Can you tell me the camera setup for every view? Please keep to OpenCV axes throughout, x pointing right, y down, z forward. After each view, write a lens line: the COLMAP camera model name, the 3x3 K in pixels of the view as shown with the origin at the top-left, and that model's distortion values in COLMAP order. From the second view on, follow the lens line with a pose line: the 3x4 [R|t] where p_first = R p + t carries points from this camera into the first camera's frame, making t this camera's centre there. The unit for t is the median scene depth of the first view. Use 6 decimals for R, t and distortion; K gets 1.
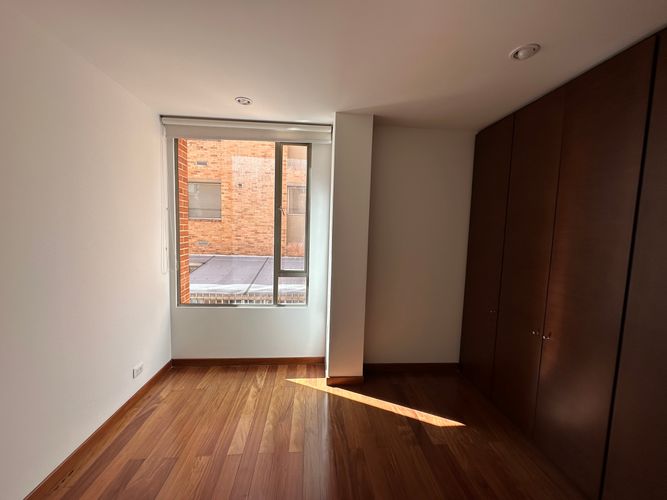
lens RADIAL K [[265.5, 0, 333.3], [0, 265.5, 248.5], [0, 0, 1]] dist [-0.001898, -0.000048]
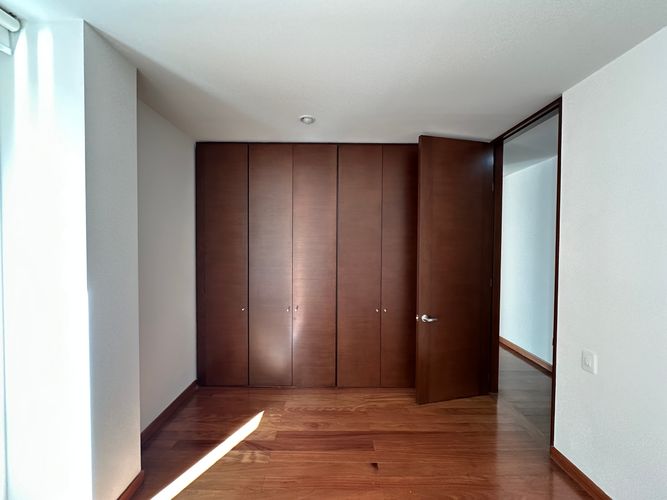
lens RADIAL K [[265.5, 0, 331.7], [0, 265.5, 248.9], [0, 0, 1]] dist [-0.001898, -0.000048]
pose [[0.083386, -0.054408, 0.995031, -0.571852], [0.075776, 0.995964, 0.048109, -0.055381], [-0.993632, 0.071387, 0.087173, 0.573148]]
